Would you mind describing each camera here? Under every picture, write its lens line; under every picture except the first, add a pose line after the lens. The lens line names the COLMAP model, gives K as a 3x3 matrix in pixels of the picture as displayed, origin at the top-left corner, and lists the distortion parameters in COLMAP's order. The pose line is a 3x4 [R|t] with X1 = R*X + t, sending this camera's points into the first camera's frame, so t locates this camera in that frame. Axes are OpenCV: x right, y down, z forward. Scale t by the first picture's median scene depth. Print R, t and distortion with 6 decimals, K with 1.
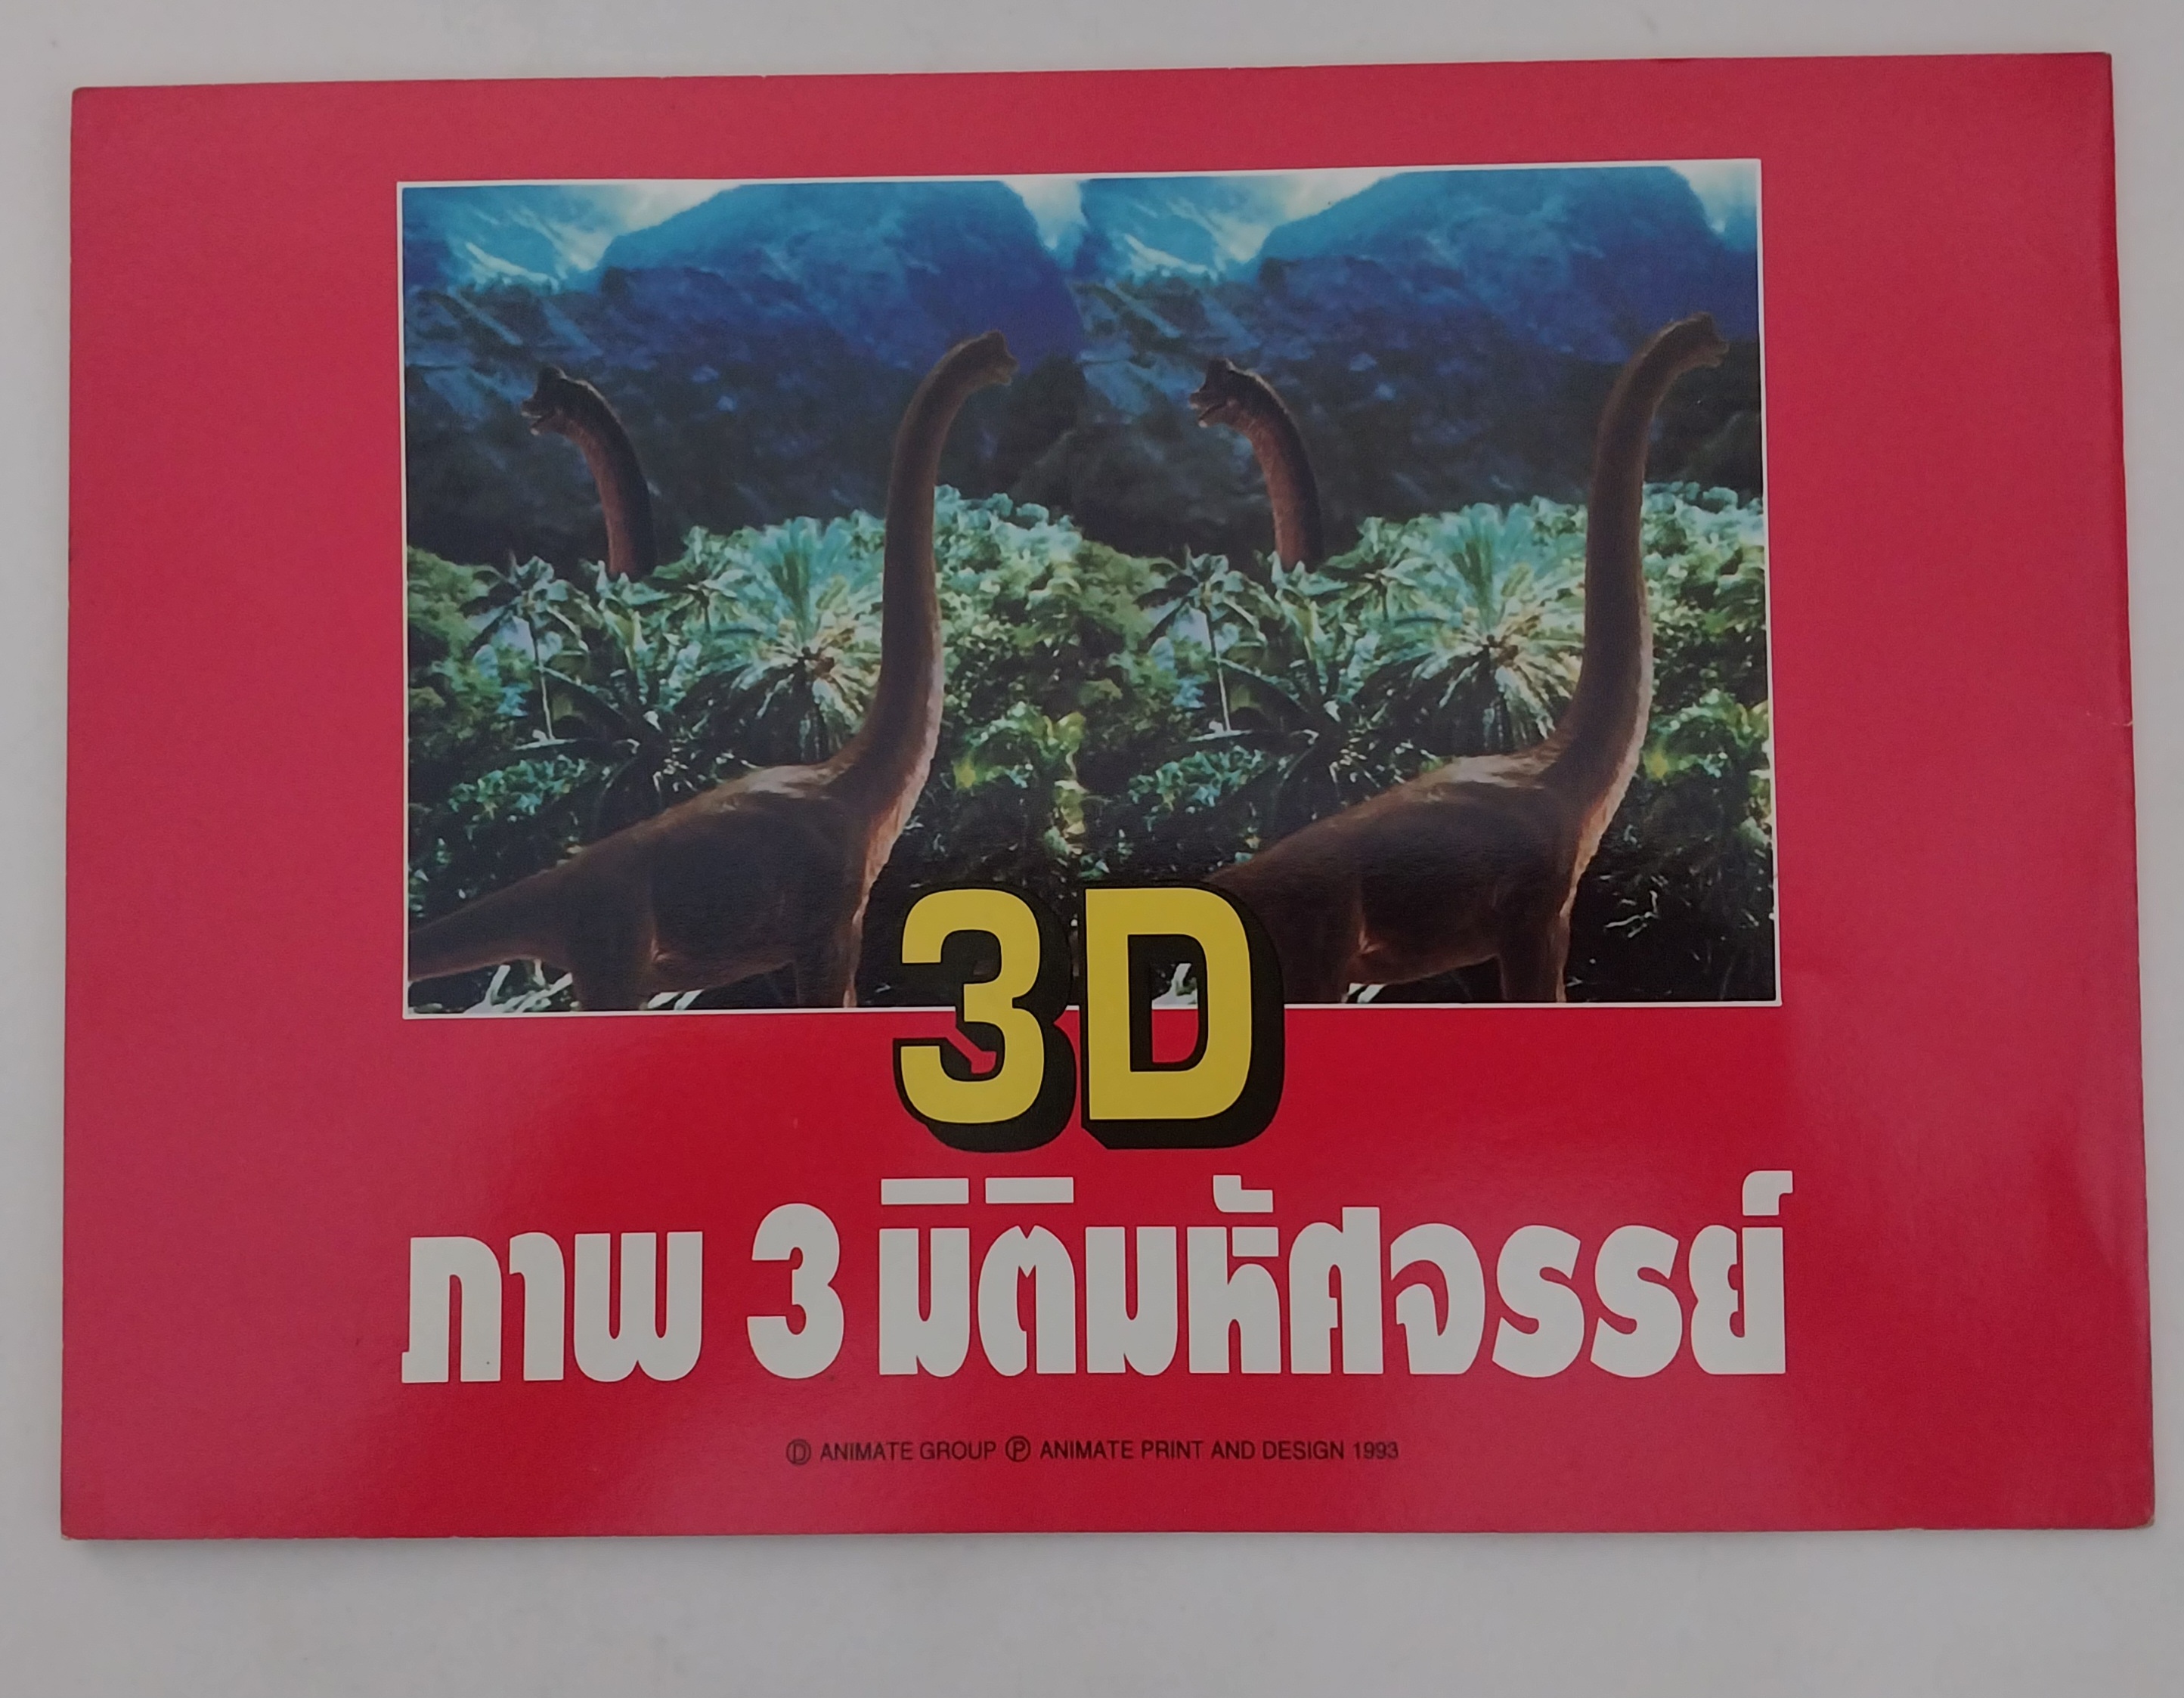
lens RADIAL K [[1666.2, 0, 1086.6], [0, 1666.2, 870.5], [0, 0, 1]] dist [0.084679, -0.011856]
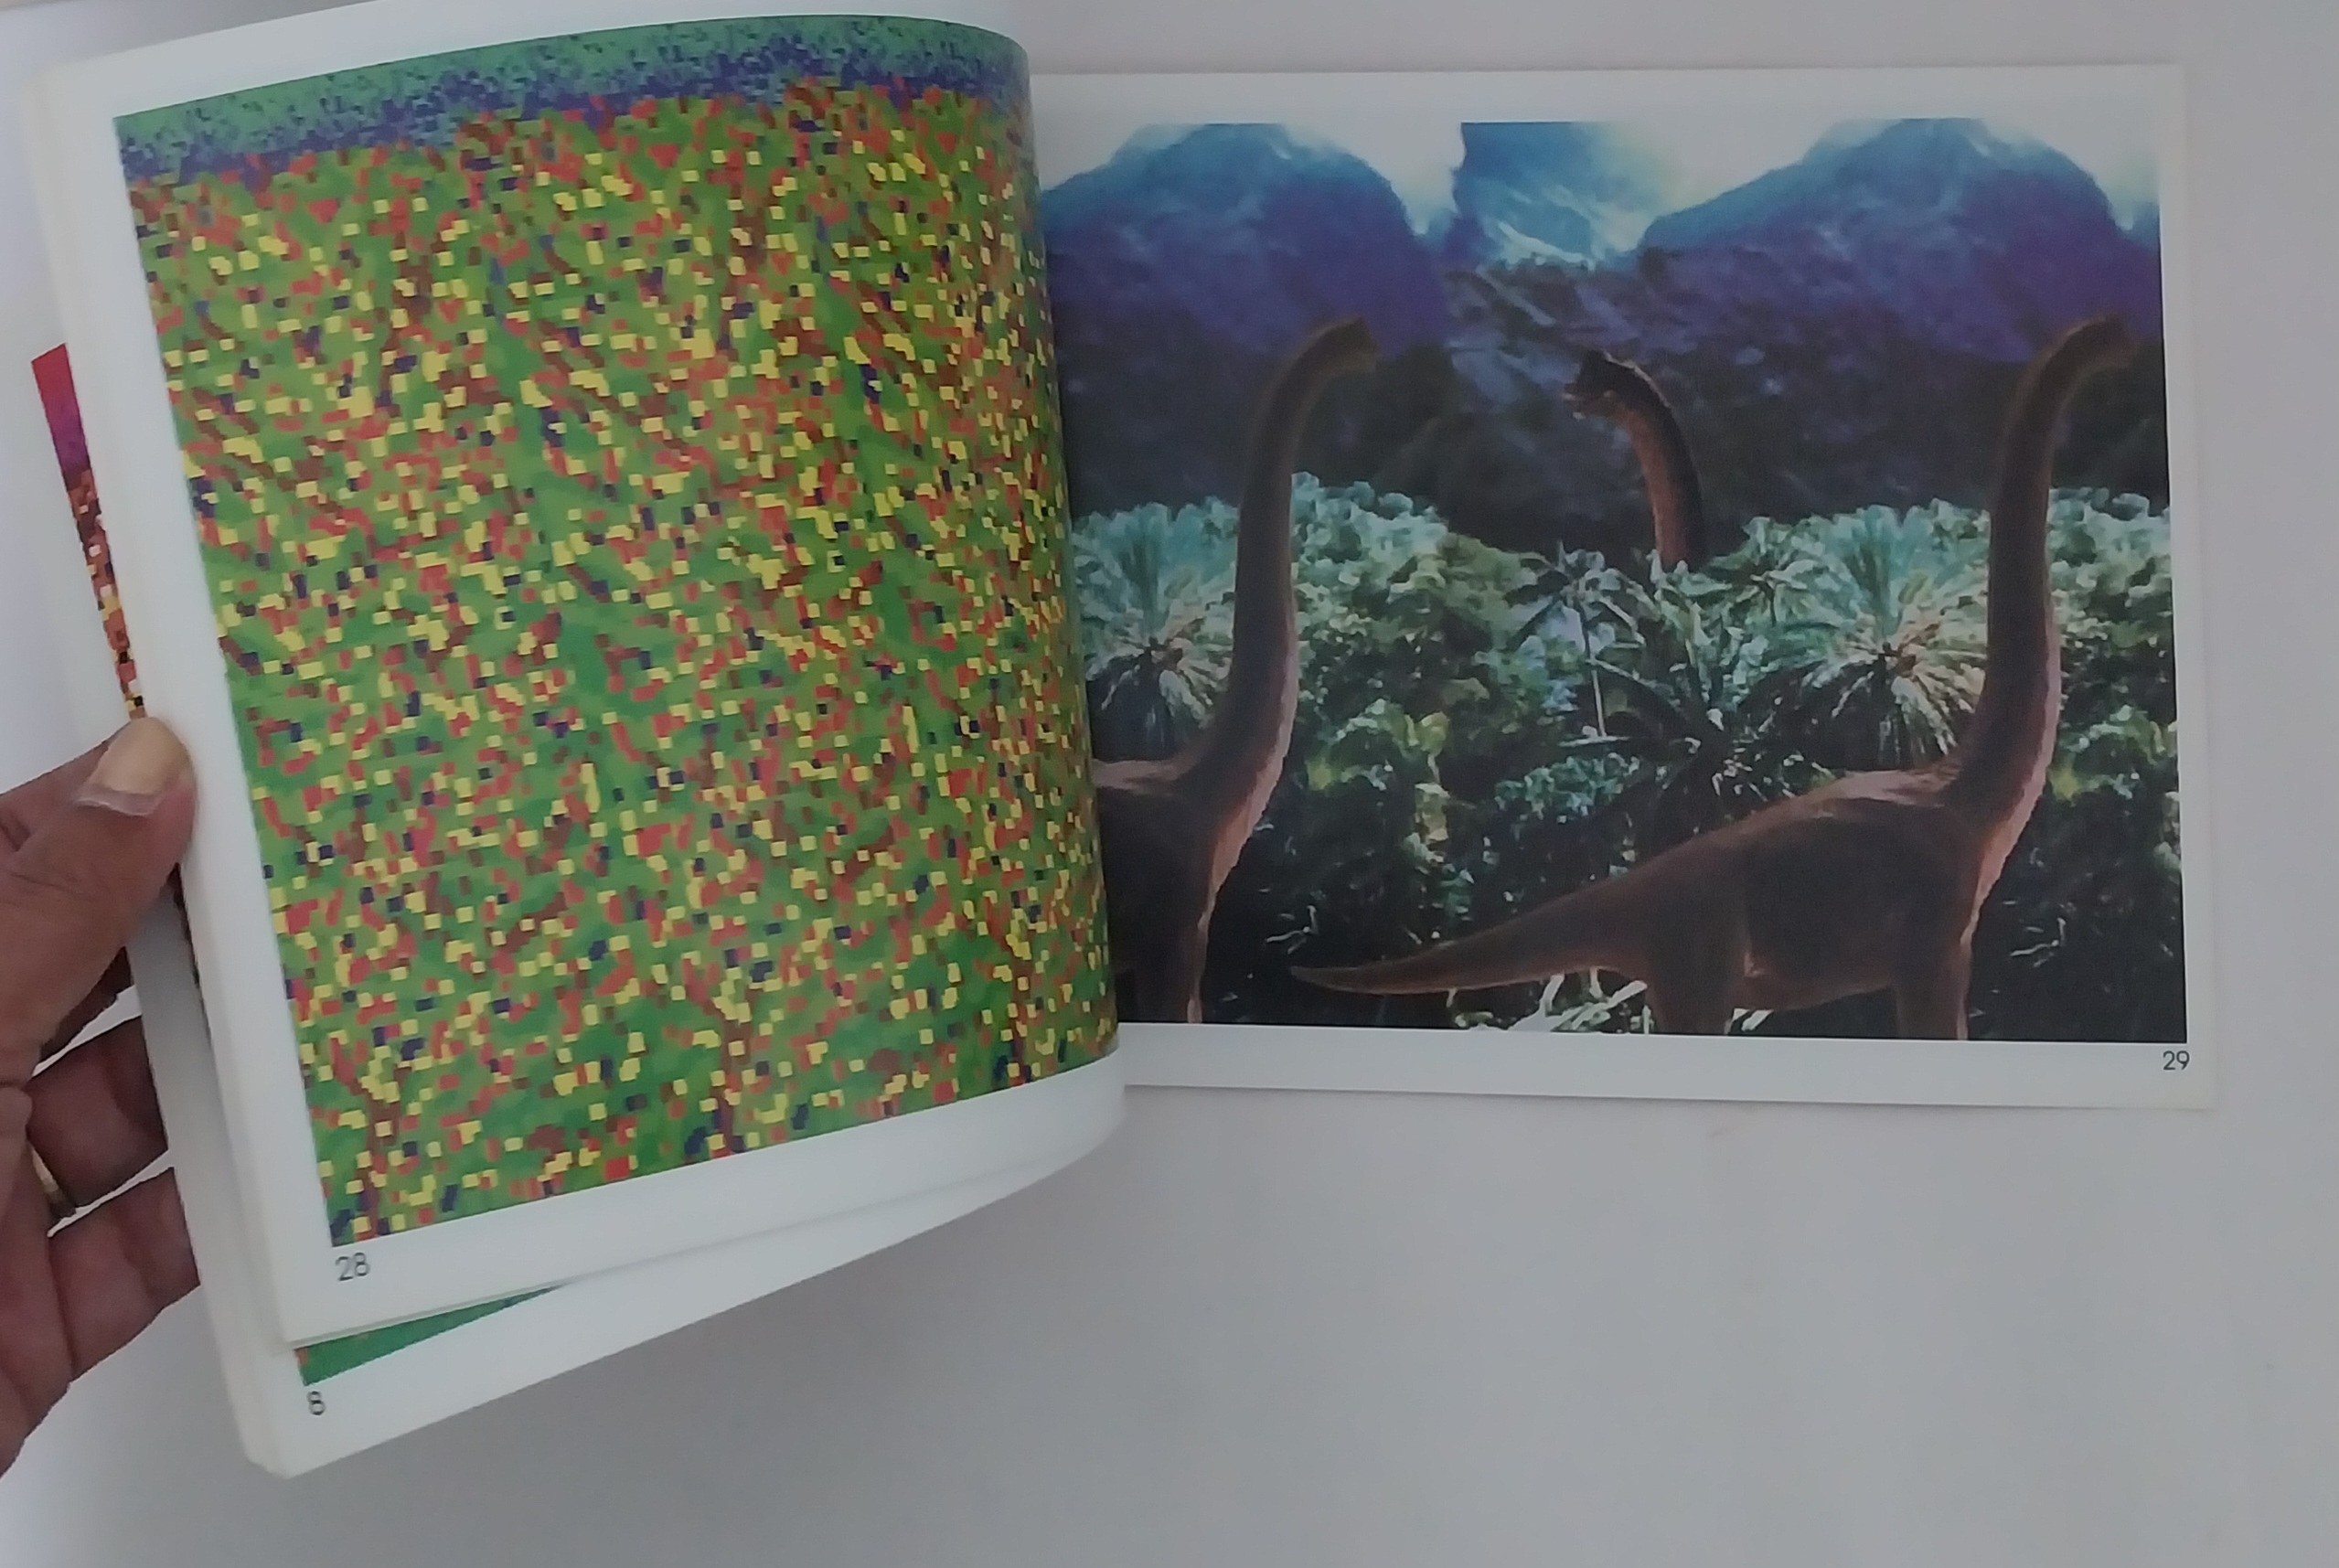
lens RADIAL K [[1756.3, 0, 1165.5], [0, 1756.3, 795.9], [0, 0, 1]] dist [0.051410, 0.030814]
pose [[0.999590, 0.026684, -0.010398, -0.151010], [-0.027128, 0.998607, -0.045265, 0.001942], [0.009175, 0.045528, 0.998921, 0.002808]]
